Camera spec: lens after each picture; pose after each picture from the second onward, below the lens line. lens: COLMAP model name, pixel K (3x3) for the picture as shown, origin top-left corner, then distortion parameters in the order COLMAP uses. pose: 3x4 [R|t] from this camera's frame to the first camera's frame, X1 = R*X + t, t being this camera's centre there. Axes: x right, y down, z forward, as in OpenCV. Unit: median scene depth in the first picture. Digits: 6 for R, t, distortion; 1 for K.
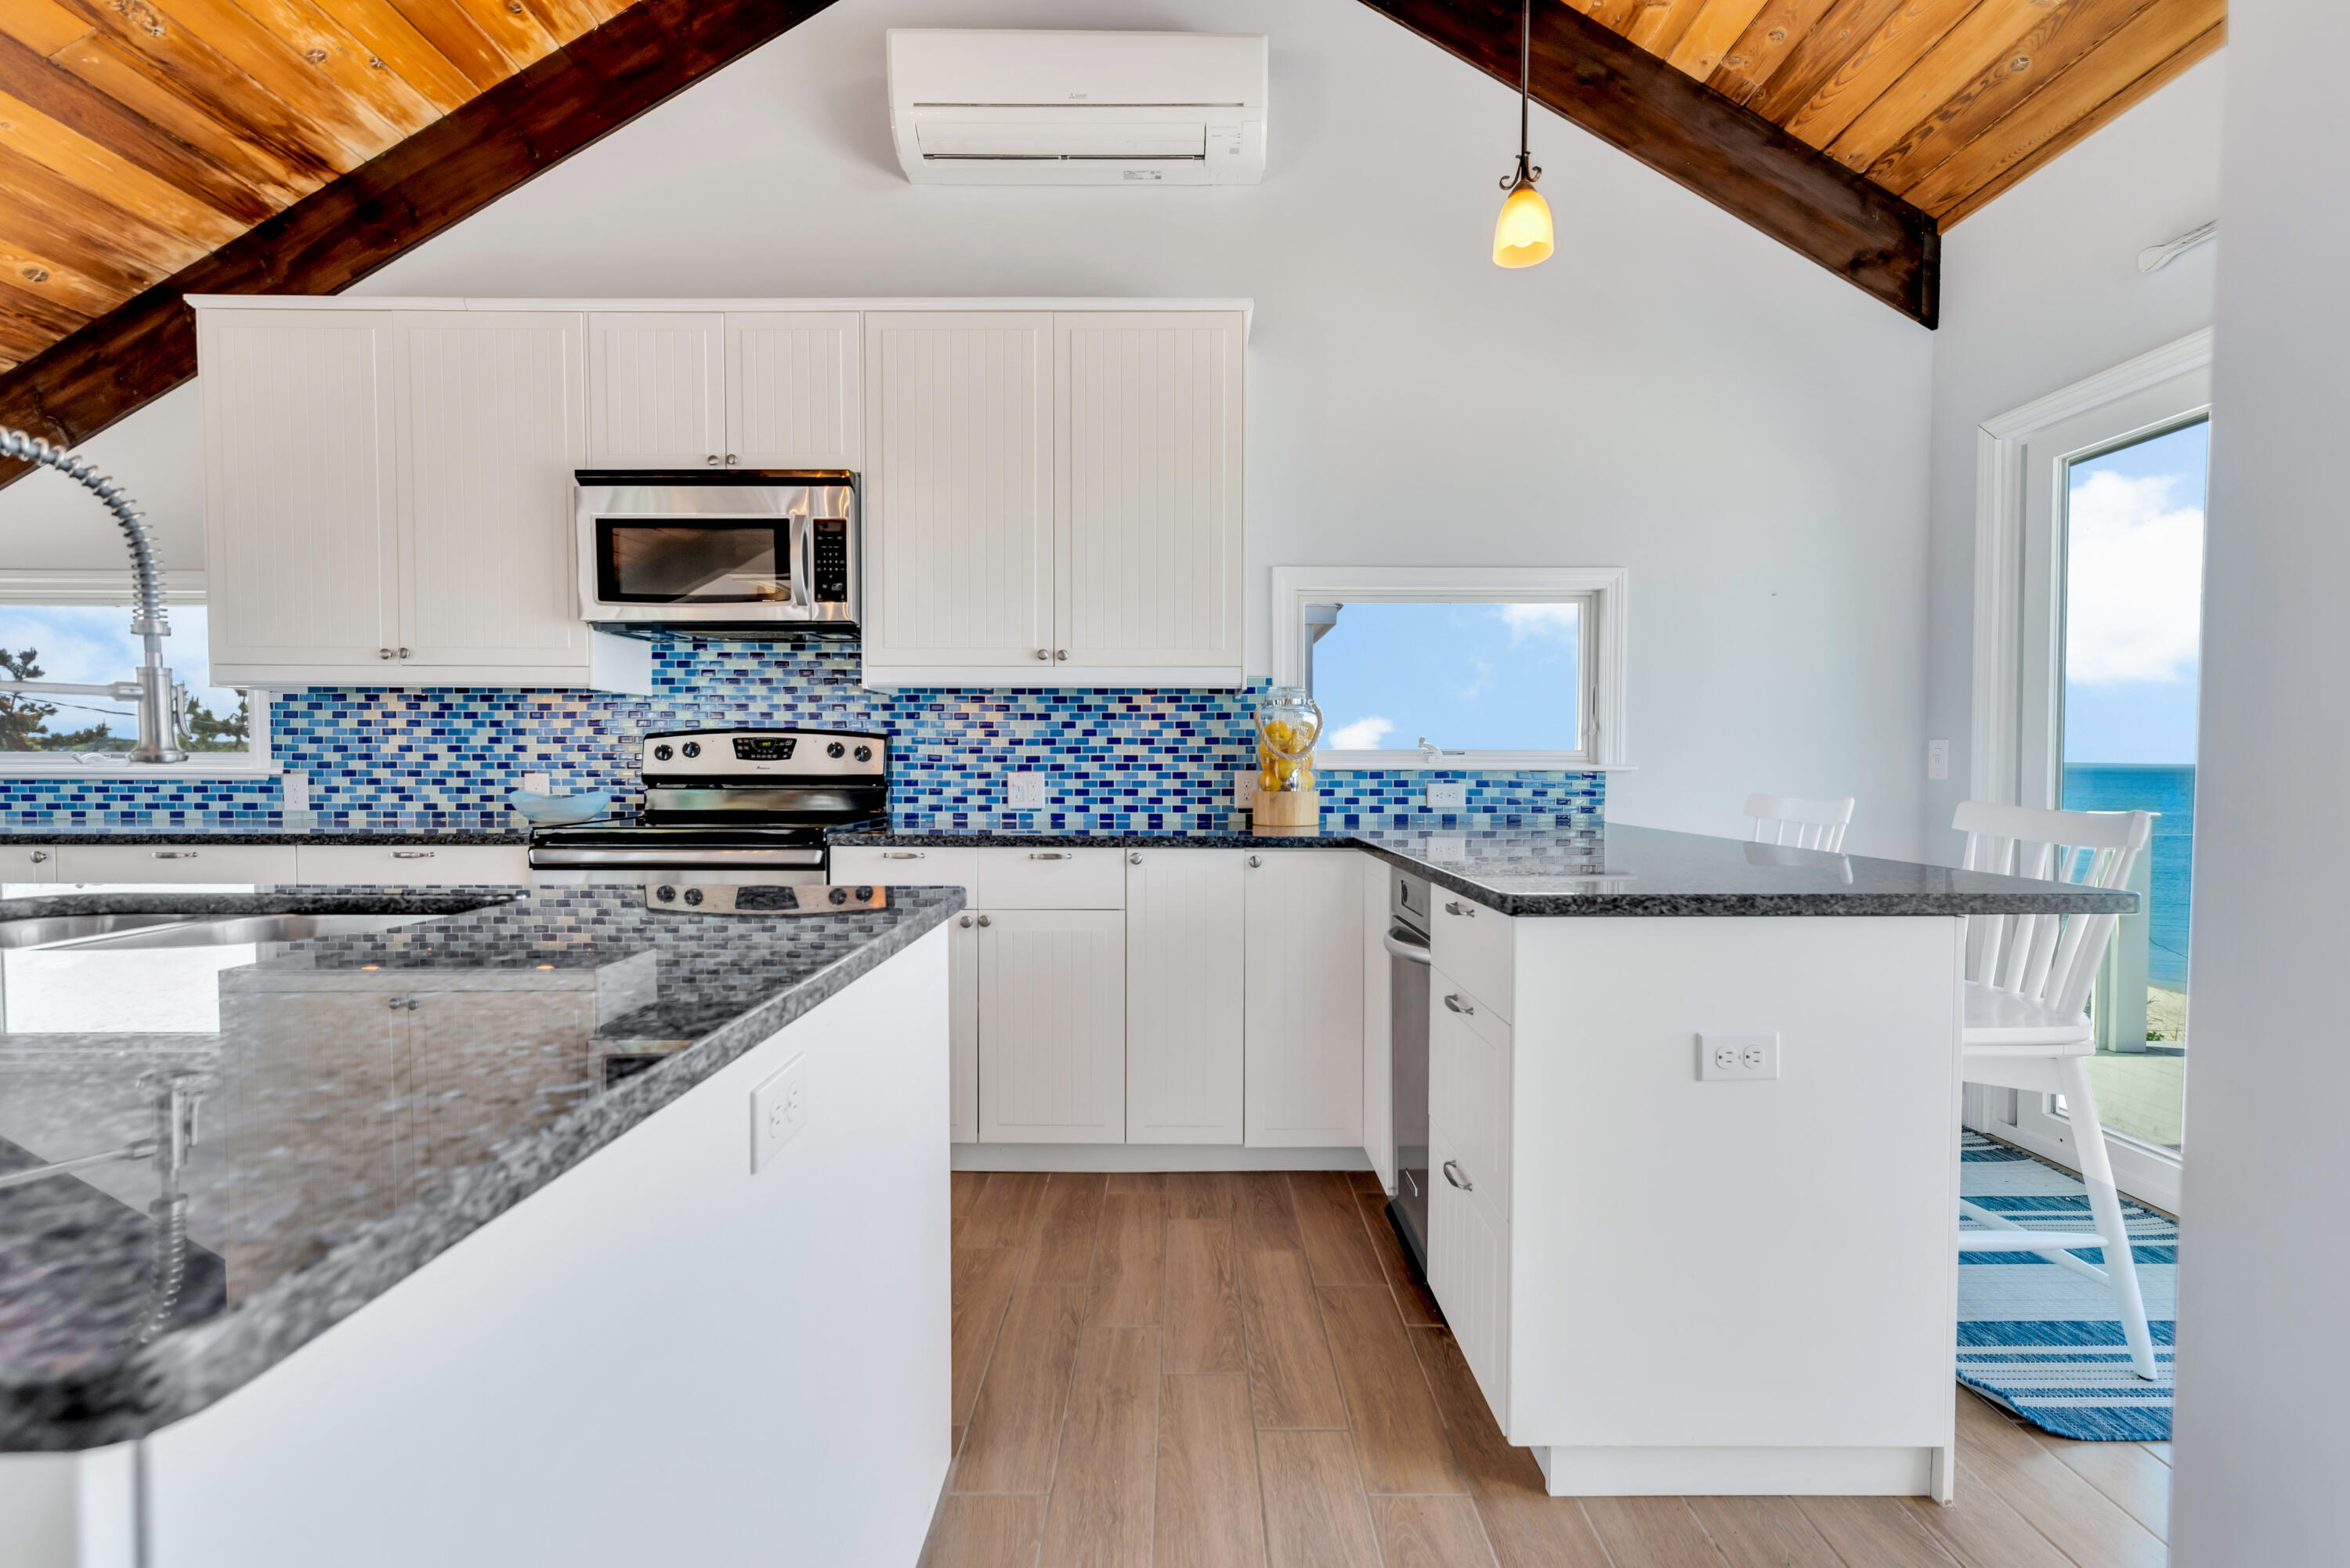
lens RADIAL K [[1045.6, 0, 1172.0], [0, 1045.6, 790.1], [0, 0, 1]] dist [0.001575, 0.001583]
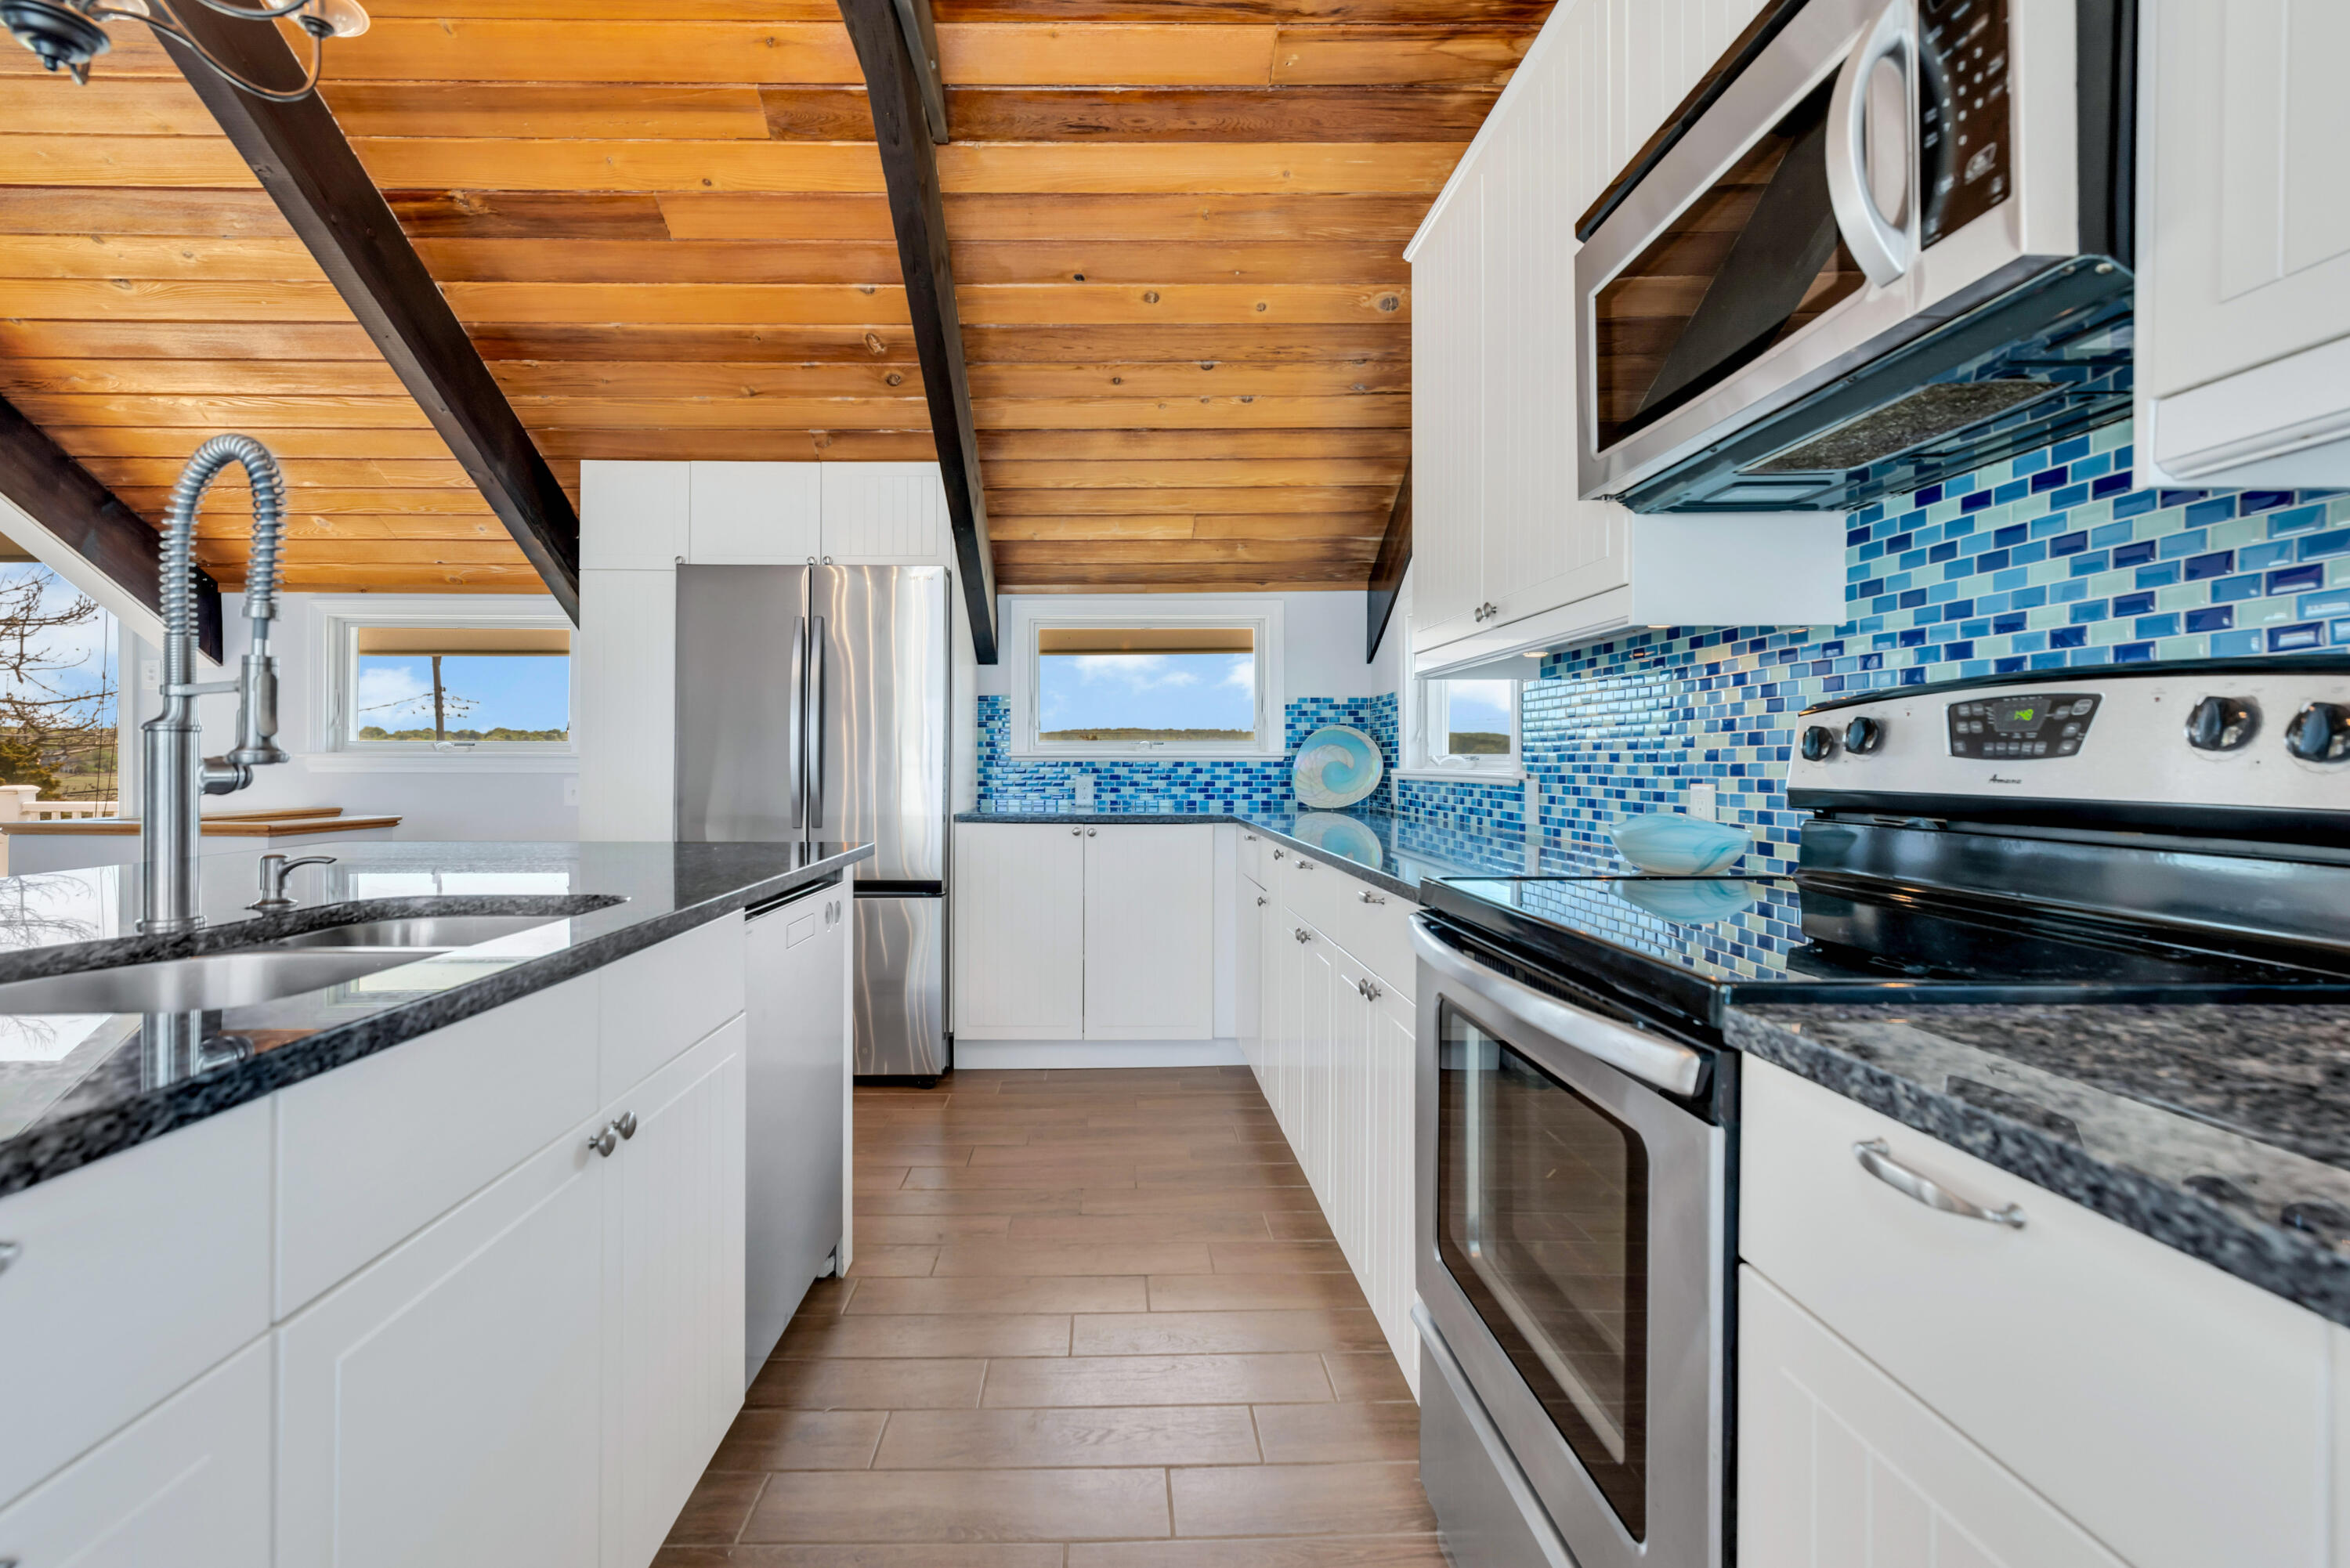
lens RADIAL K [[1045.6, 0, 1168.9], [0, 1045.6, 771.9], [0, 0, 1]] dist [0.001575, 0.001583]
pose [[0.012097, 0.006761, -0.999904, -0.025897], [-0.027961, 0.999588, 0.006420, -0.018297], [0.999536, 0.027880, 0.012281, 0.708668]]
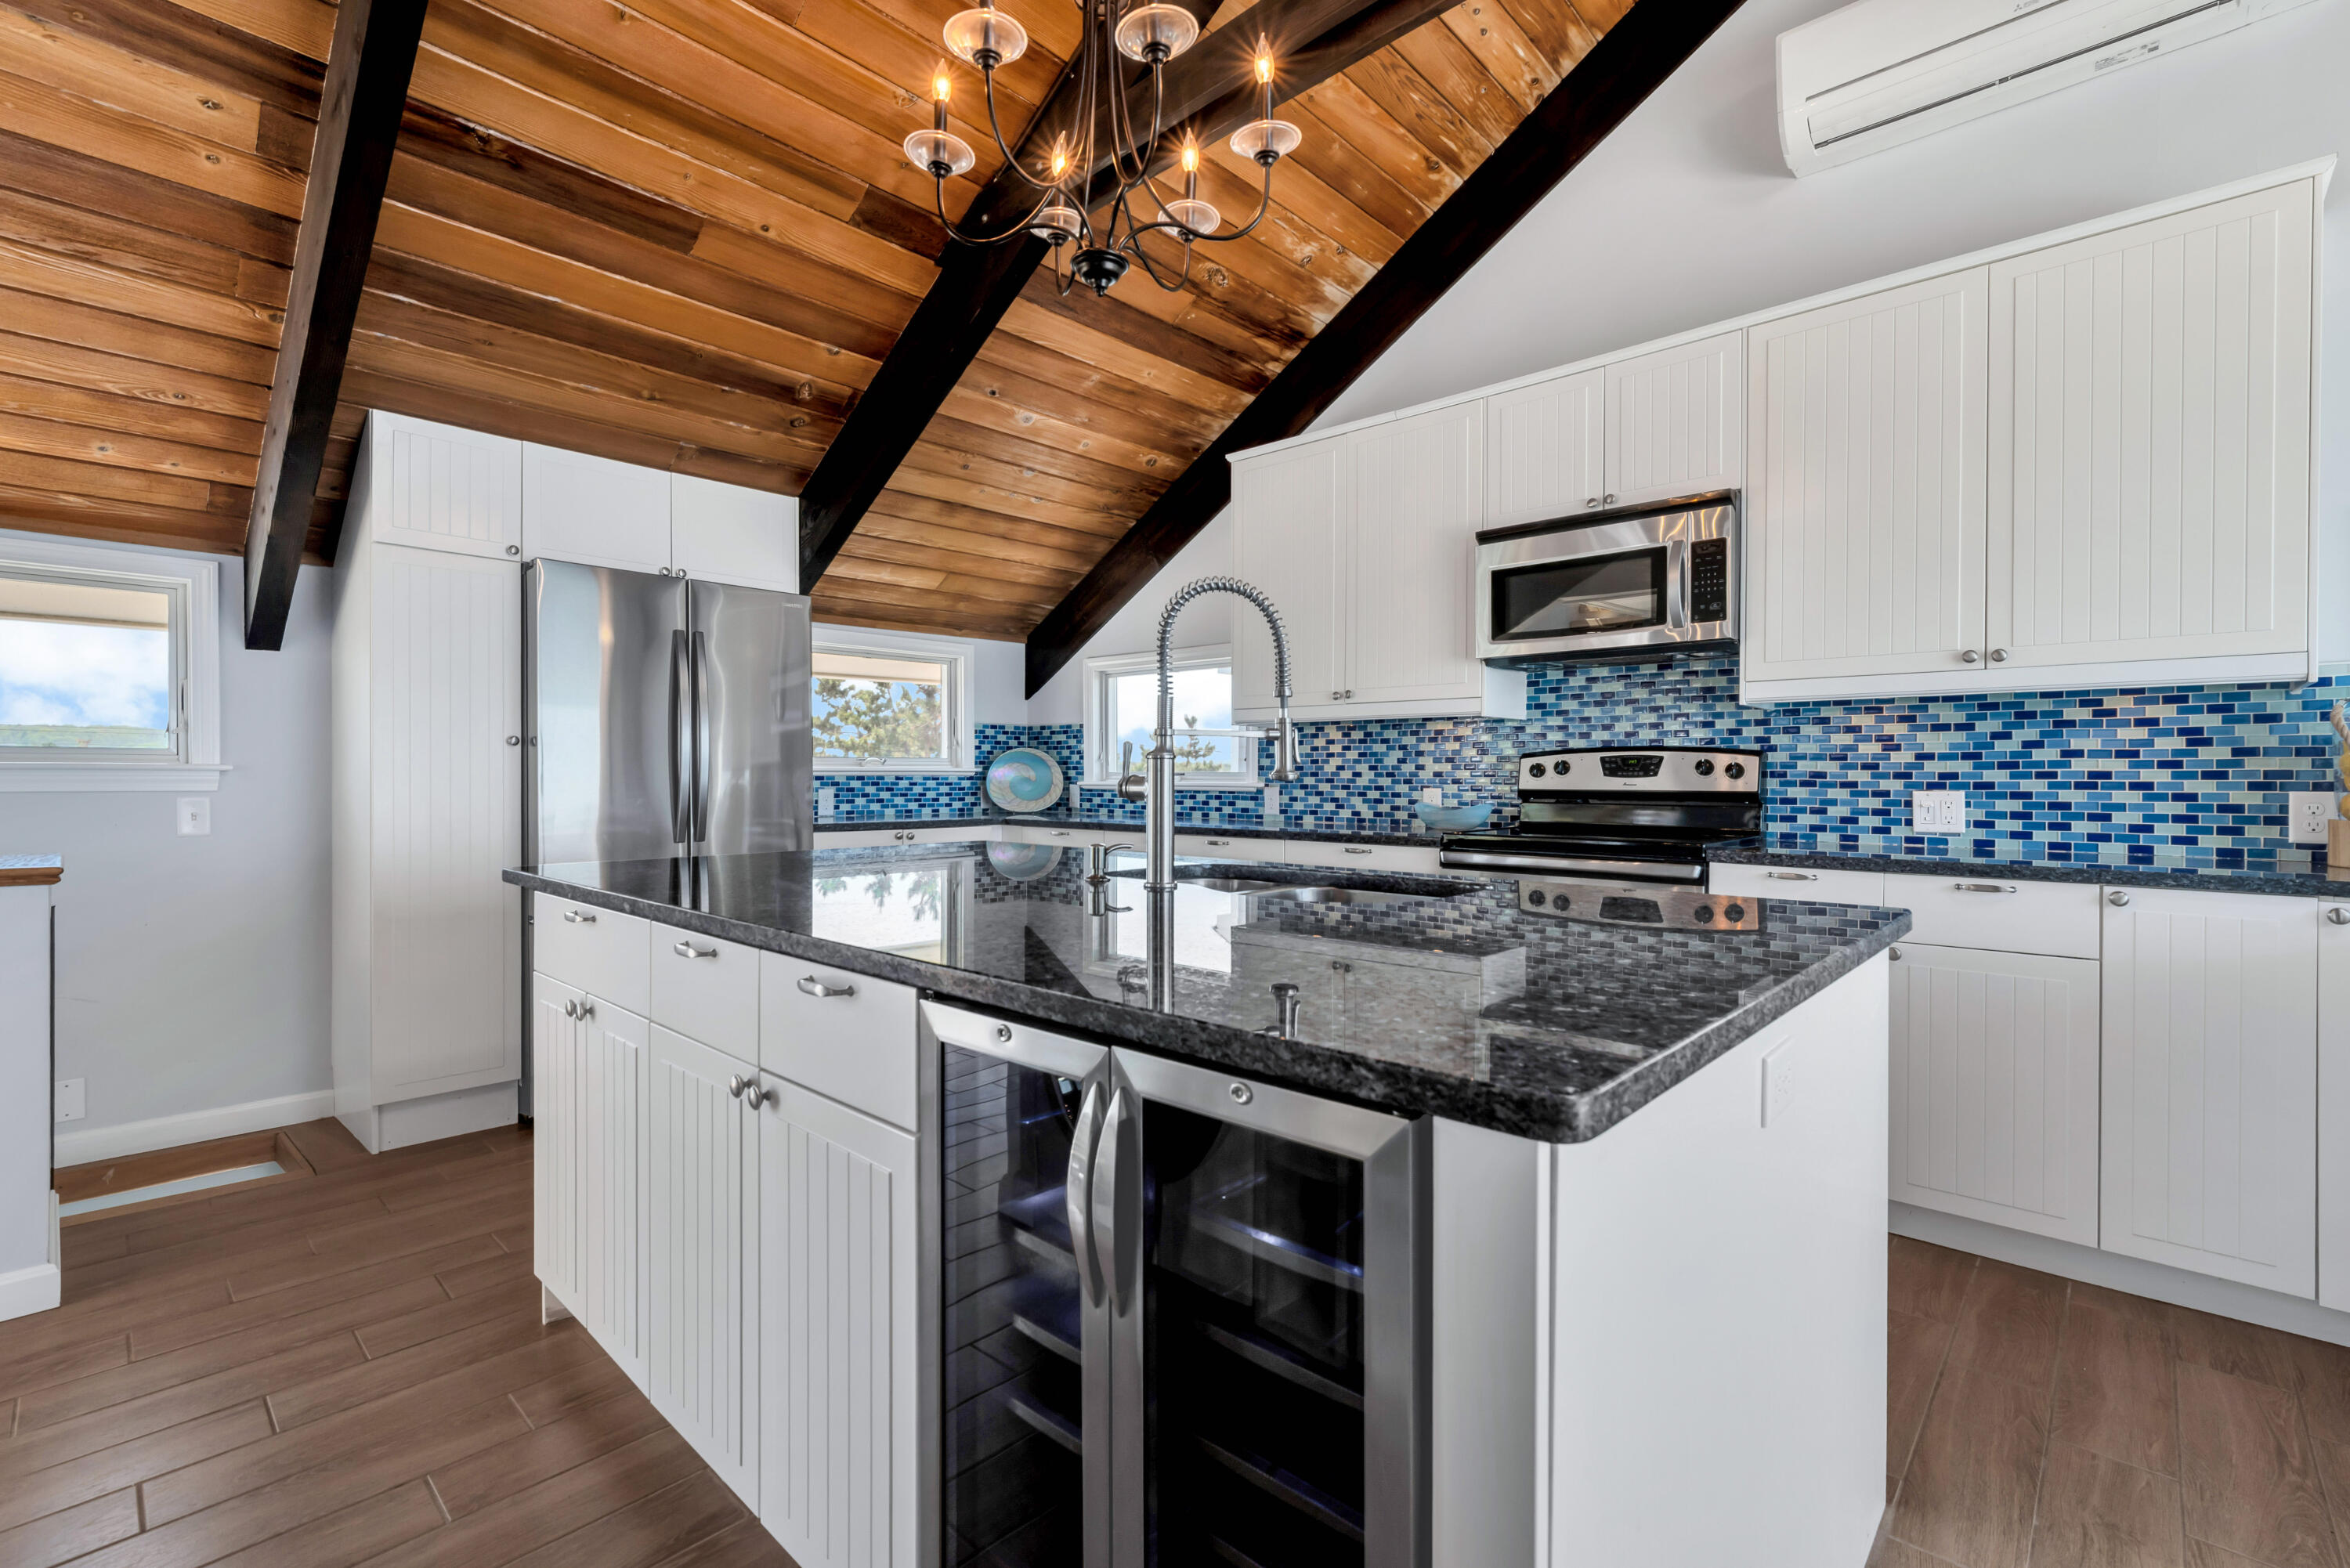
lens RADIAL K [[1045.6, 0, 1162.3], [0, 1045.6, 779.9], [0, 0, 1]] dist [0.001575, 0.001583]
pose [[0.734277, 0.002488, -0.678845, -0.023104], [-0.018949, 0.999679, -0.016832, 0.000710], [0.678585, 0.025223, 0.734088, -0.088440]]
